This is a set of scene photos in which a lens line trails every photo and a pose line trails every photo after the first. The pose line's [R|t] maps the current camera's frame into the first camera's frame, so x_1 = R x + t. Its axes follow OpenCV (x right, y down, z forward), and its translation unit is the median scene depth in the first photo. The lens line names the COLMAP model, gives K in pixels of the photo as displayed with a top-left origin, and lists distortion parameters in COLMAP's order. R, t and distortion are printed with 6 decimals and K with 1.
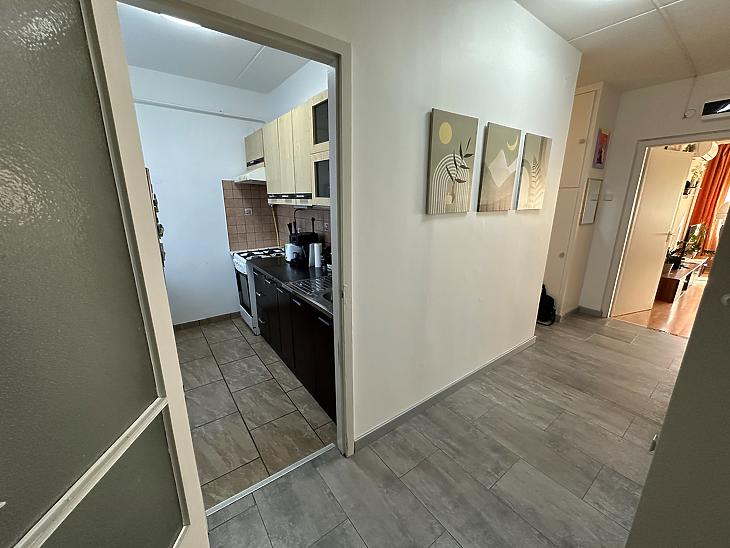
lens RADIAL K [[291.6, 0, 367.4], [0, 291.6, 273.8], [0, 0, 1]] dist [-0.006261, 0.000001]
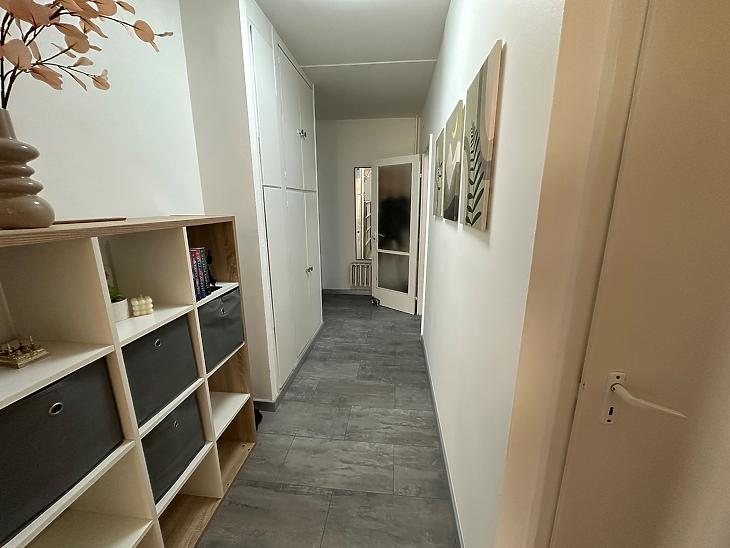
lens RADIAL K [[291.6, 0, 364.8], [0, 291.6, 272.2], [0, 0, 1]] dist [-0.006261, 0.000001]
pose [[-0.678376, 0.163231, -0.716353, 0.867503], [-0.192296, 0.901574, 0.387539, -0.256929], [0.709103, 0.400649, -0.580218, 0.986717]]
